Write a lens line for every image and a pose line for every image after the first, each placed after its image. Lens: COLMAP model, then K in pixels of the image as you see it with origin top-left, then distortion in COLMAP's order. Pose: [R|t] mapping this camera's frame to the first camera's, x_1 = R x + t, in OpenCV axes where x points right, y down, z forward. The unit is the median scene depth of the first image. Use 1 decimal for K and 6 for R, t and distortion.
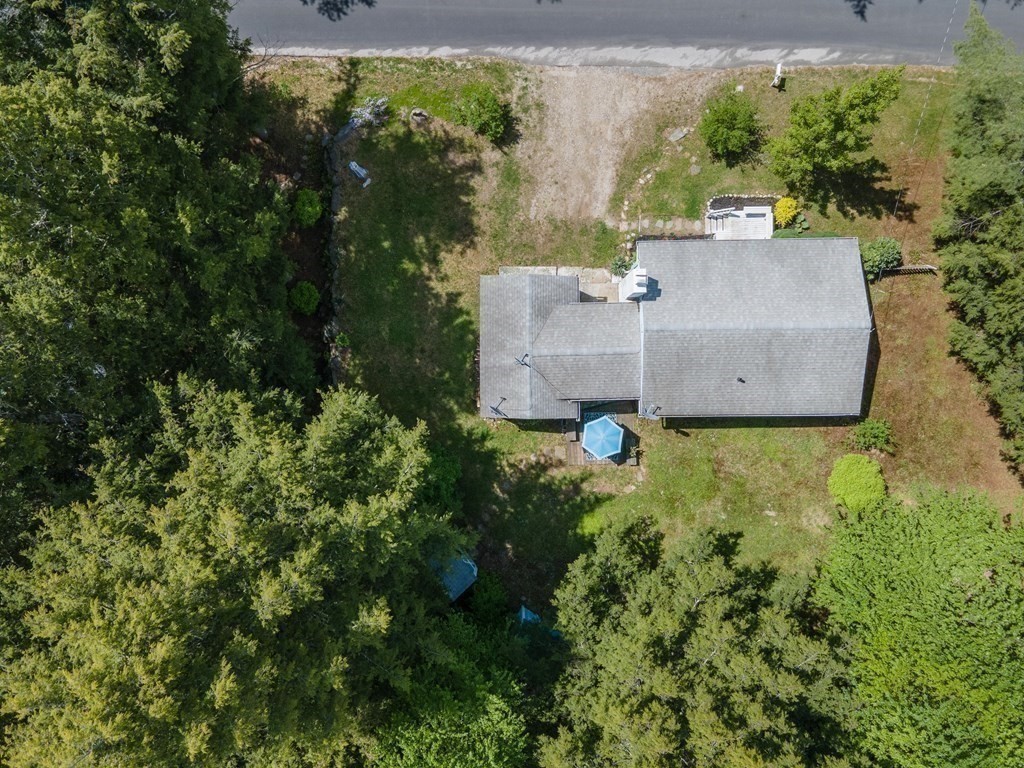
lens RADIAL K [[743.0, 0, 512.0], [0, 743.0, 384.0], [0, 0, 1]] dist [0.023737, 0.009333]
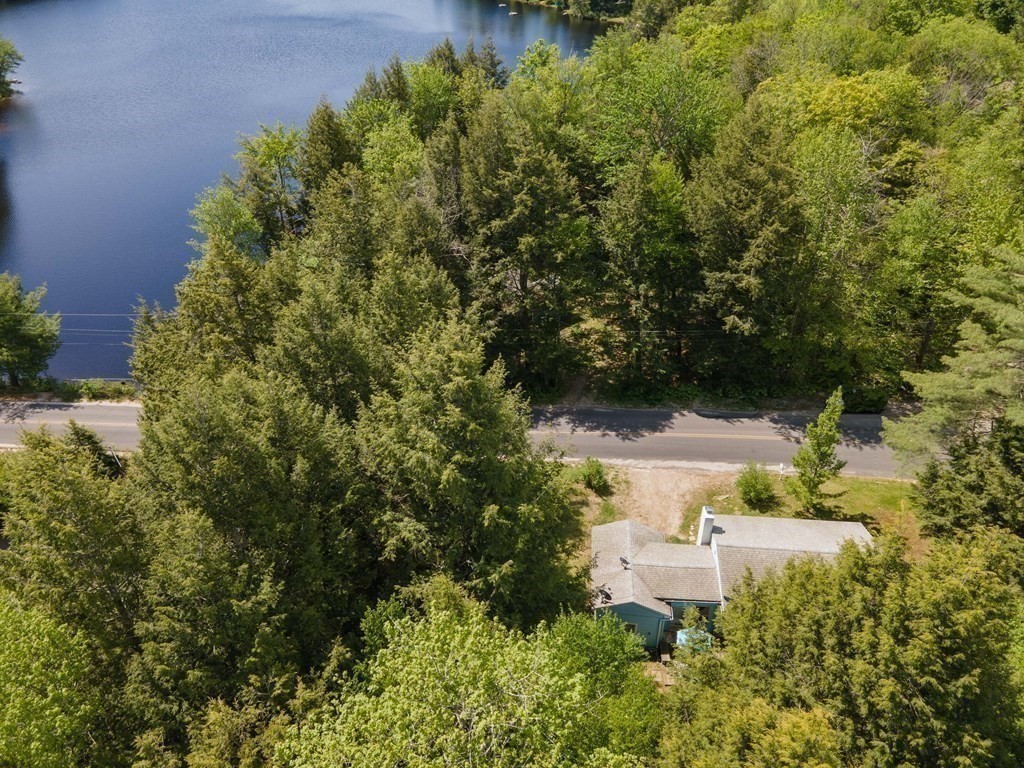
lens RADIAL K [[743.0, 0, 512.0], [0, 743.0, 384.0], [0, 0, 1]] dist [0.023737, 0.009333]
pose [[0.995321, 0.061637, -0.074407, -0.095422], [-0.095973, 0.541655, -0.835104, 0.808887], [-0.011170, 0.838338, 0.545036, 0.015444]]
